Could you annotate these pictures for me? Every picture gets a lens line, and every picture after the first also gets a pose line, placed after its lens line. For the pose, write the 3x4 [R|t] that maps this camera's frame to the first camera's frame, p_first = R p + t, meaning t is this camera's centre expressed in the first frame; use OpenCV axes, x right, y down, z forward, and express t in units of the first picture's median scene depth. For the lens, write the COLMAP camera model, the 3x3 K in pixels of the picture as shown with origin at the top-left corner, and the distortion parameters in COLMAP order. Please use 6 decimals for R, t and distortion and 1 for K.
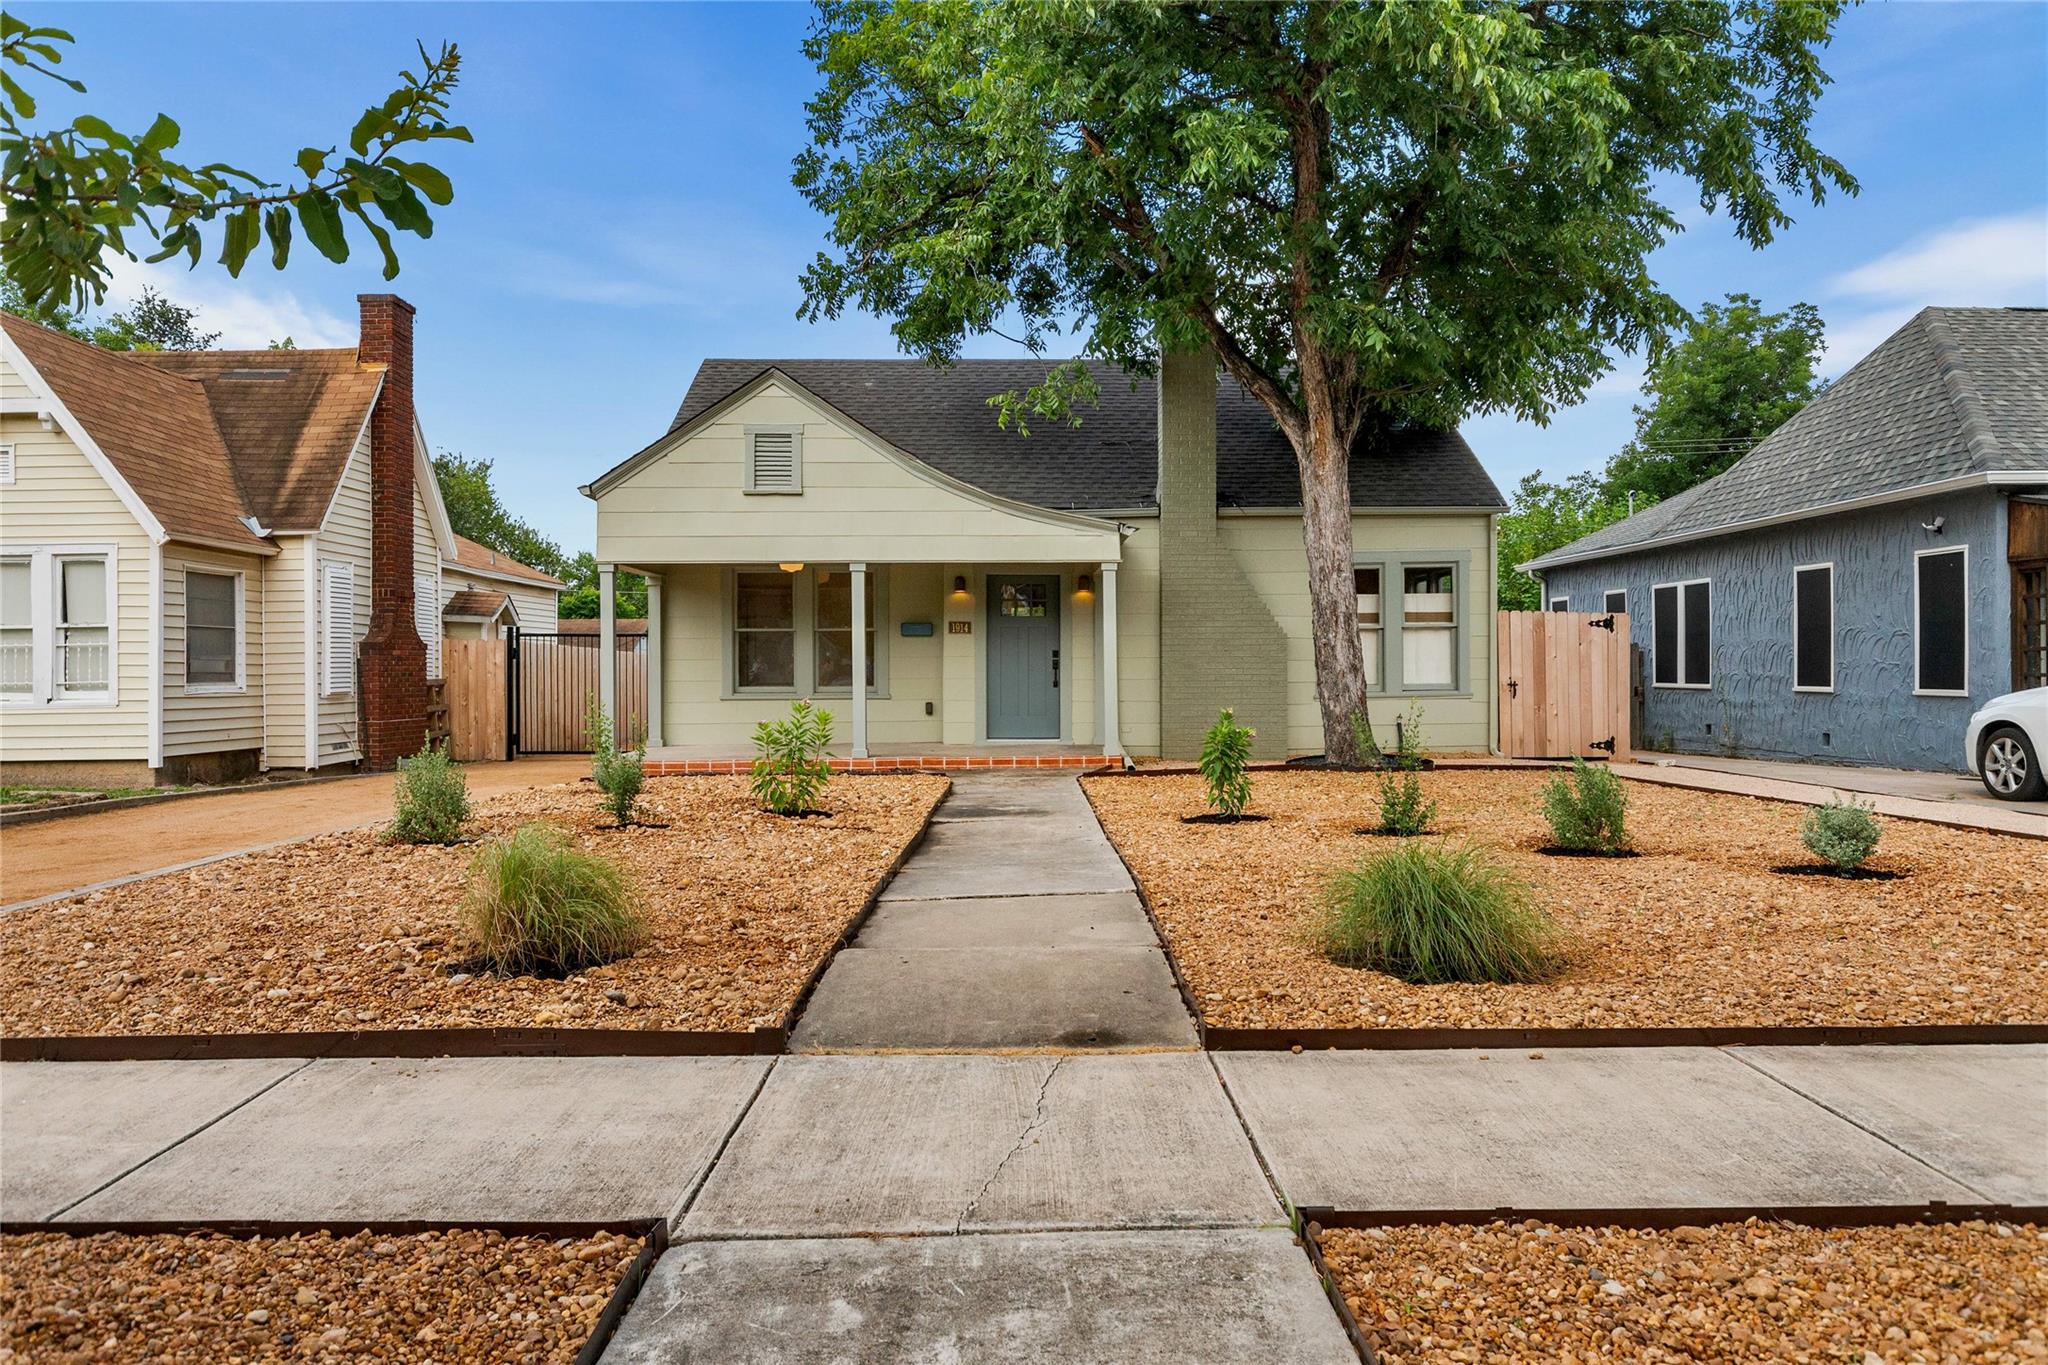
lens RADIAL K [[1447.9, 0, 1019.9], [0, 1447.9, 678.1], [0, 0, 1]] dist [0.001648, 0.003414]
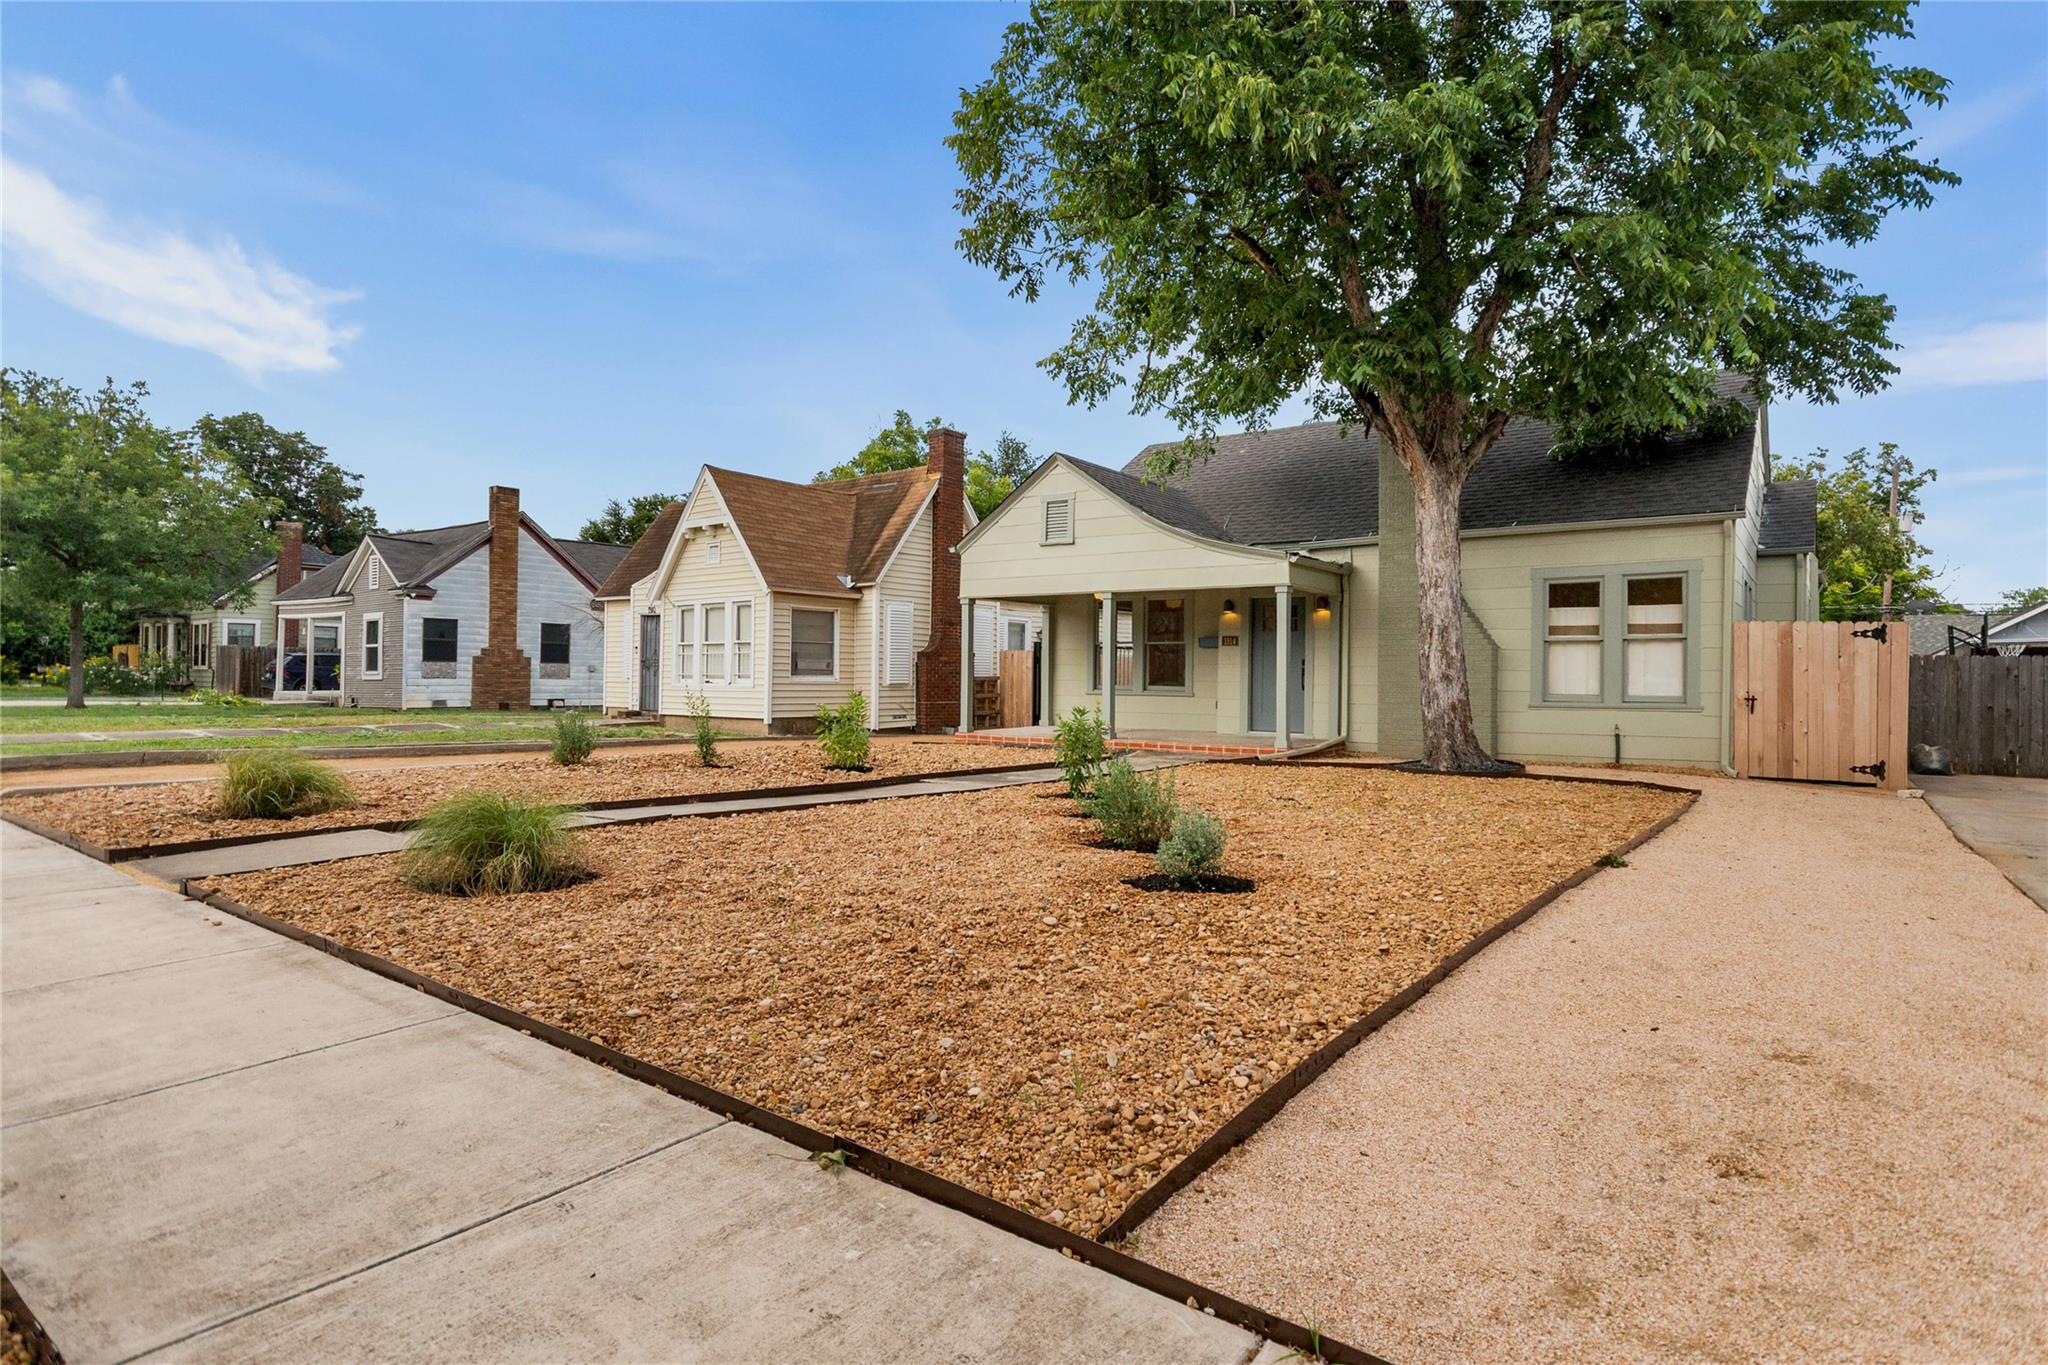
lens RADIAL K [[1106.2, 0, 1034.6], [0, 1106.2, 681.4], [0, 0, 1]] dist [0.000430, 0.000162]
pose [[0.786640, 0.018772, -0.617127, 0.418939], [-0.019216, 0.999798, 0.005918, -0.002294], [0.617113, 0.007203, 0.786842, 0.141795]]
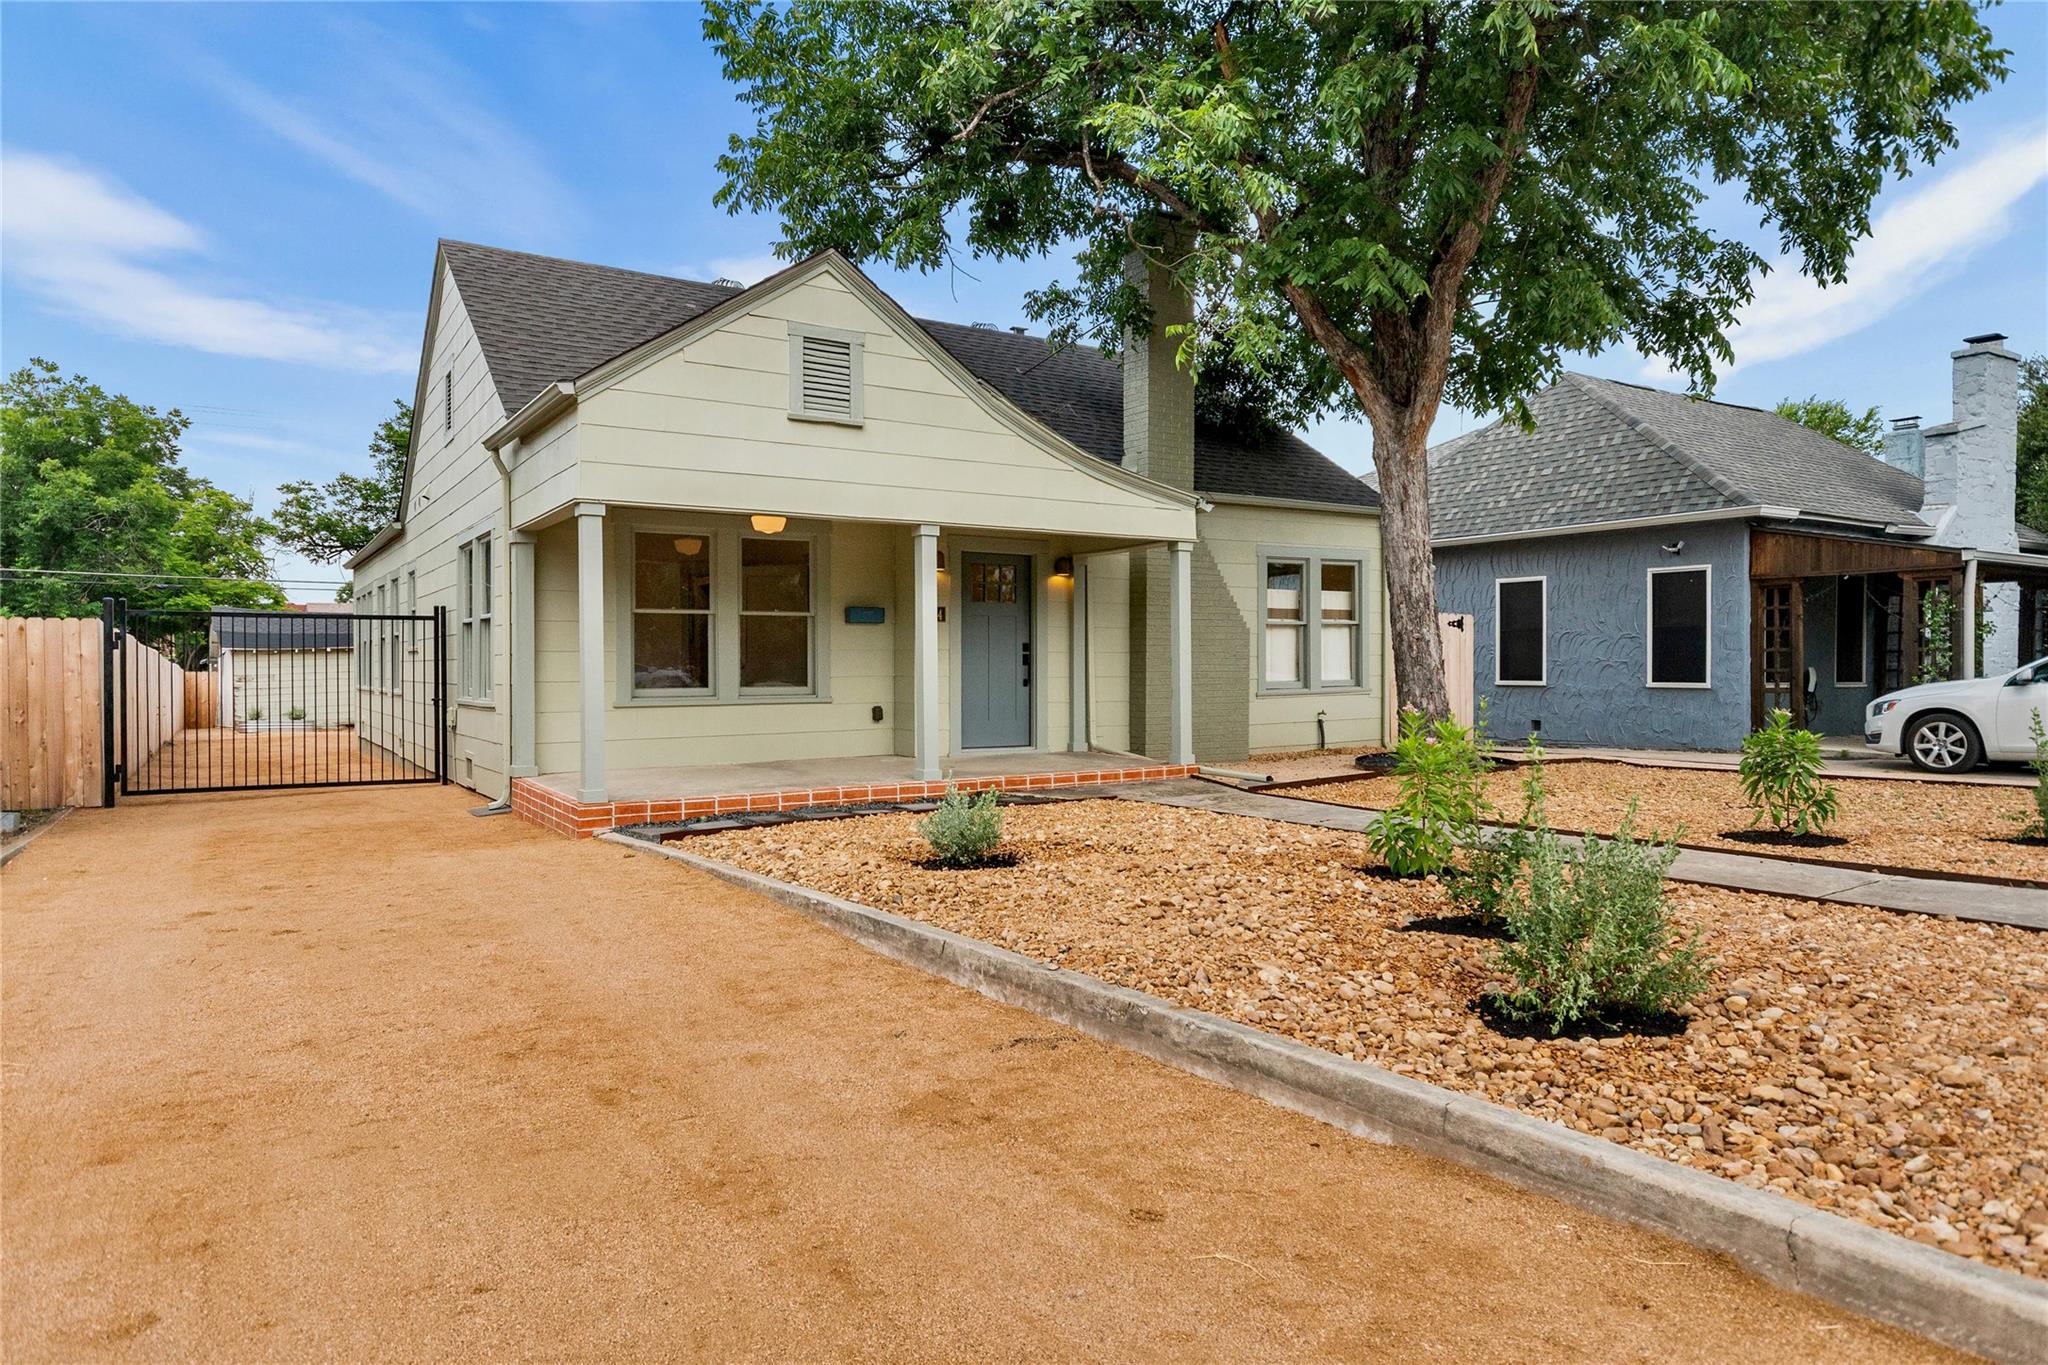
lens RADIAL K [[1264.7, 0, 1019.3], [0, 1264.7, 637.3], [0, 0, 1]] dist [0.005329, 0.001030]
pose [[0.845819, 0.013092, 0.533310, -0.382665], [0.003488, 0.999542, -0.030070, -0.000085], [-0.533459, 0.027293, 0.845385, 0.372170]]
